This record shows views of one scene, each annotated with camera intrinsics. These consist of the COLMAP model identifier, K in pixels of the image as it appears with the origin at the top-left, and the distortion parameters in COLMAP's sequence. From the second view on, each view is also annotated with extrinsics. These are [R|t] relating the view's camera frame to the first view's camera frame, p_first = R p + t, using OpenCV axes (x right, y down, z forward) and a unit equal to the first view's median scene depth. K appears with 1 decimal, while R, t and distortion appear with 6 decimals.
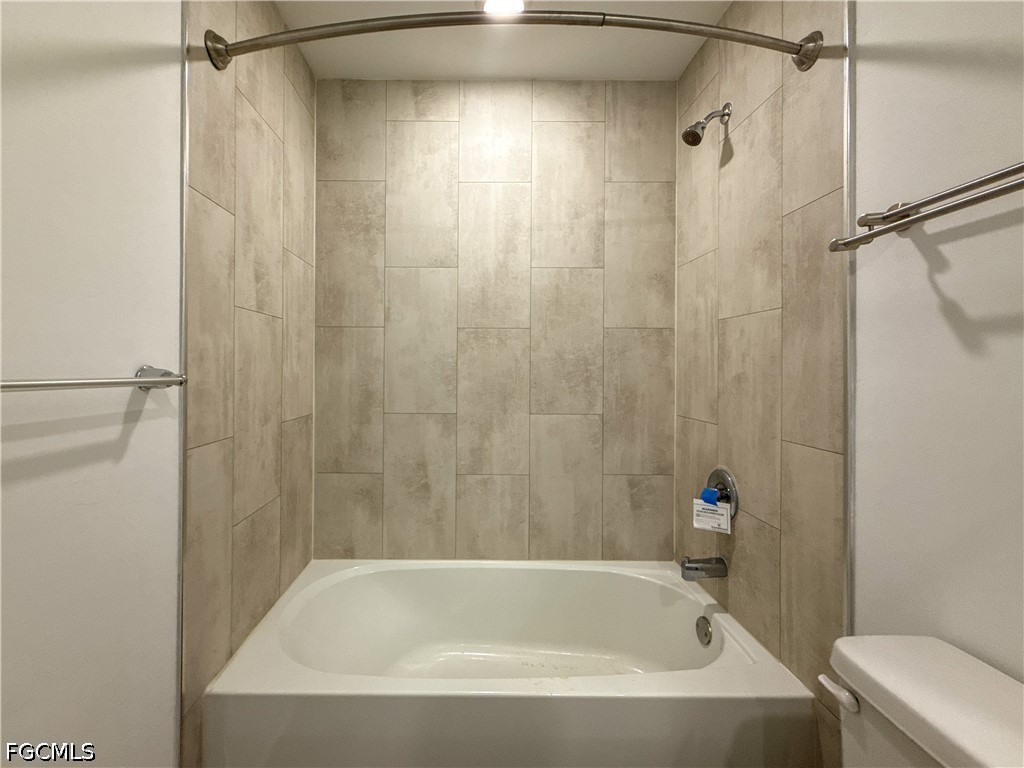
lens RADIAL K [[428.2, 0, 469.6], [0, 428.2, 366.8], [0, 0, 1]] dist [0.000877, -0.000170]
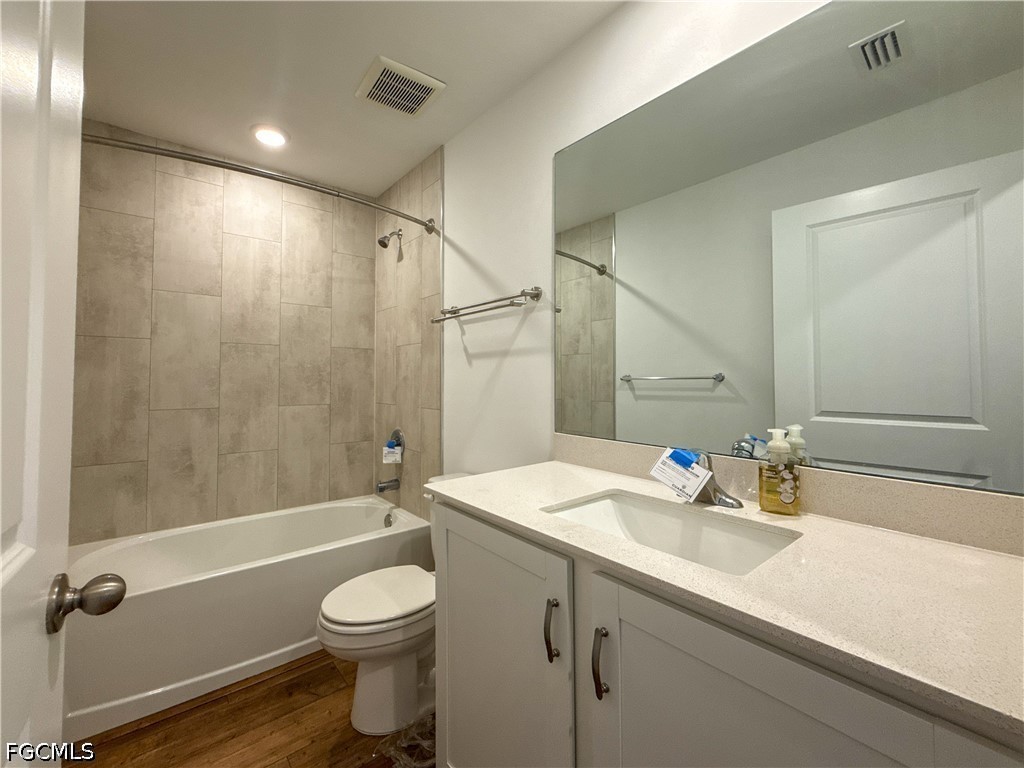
lens RADIAL K [[428.2, 0, 469.6], [0, 428.2, 366.8], [0, 0, 1]] dist [0.000877, -0.000170]
pose [[0.796398, 0.014344, 0.604603, -0.214113], [0.001627, 0.999664, -0.025860, 0.019130], [-0.604771, 0.021578, 0.796107, -0.507970]]
